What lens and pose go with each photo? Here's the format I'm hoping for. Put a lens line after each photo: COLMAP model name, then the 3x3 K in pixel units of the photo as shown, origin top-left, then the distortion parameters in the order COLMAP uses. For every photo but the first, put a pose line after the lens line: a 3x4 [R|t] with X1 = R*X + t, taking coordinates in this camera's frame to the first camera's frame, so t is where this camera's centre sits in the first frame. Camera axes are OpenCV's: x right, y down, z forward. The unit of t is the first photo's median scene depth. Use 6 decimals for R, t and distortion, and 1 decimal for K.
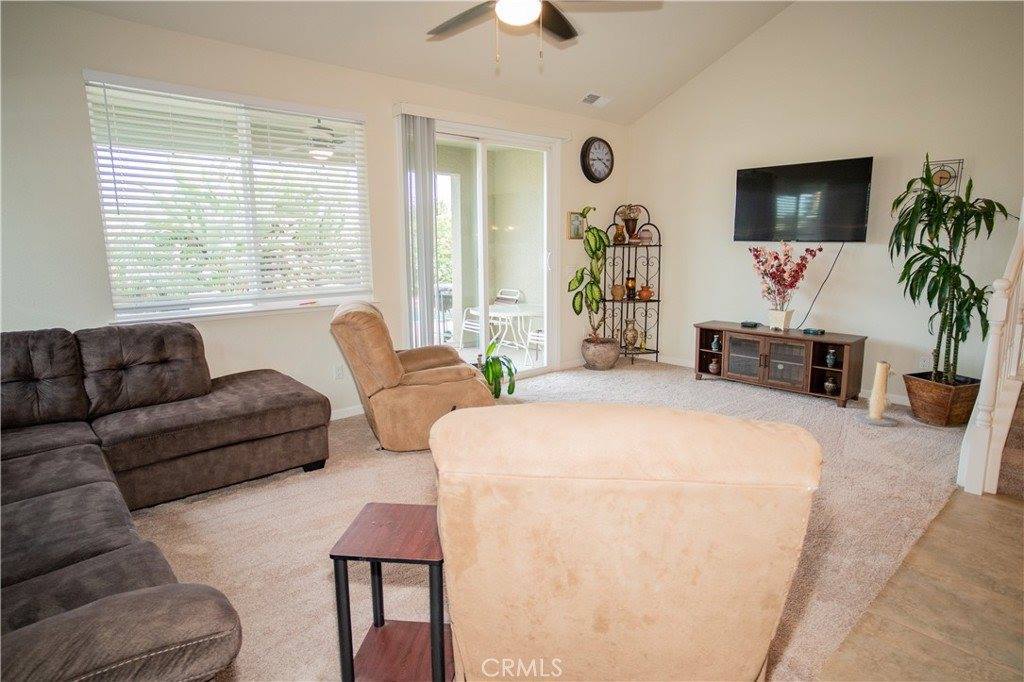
lens RADIAL K [[590.2, 0, 516.5], [0, 590.2, 335.2], [0, 0, 1]] dist [0.002521, 0.005415]
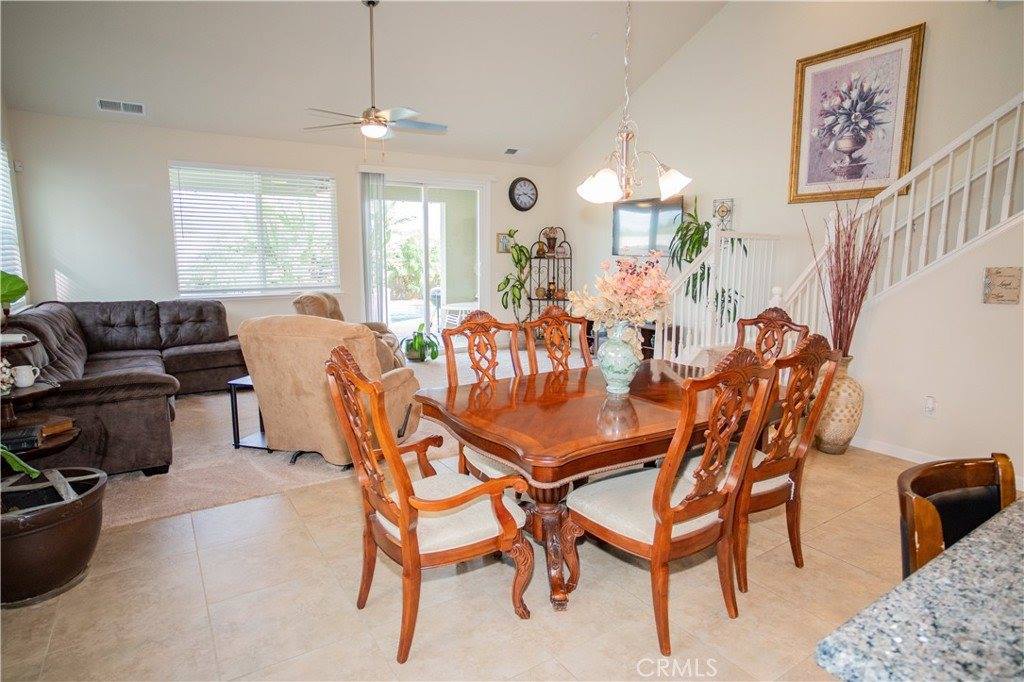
lens RADIAL K [[590.2, 0, 504.8], [0, 590.2, 338.7], [0, 0, 1]] dist [0.002521, 0.005415]
pose [[0.982982, 0.032926, -0.180729, 0.393438], [-0.035181, 0.999338, -0.009284, 0.051744], [0.180303, 0.015484, 0.983489, -0.368319]]
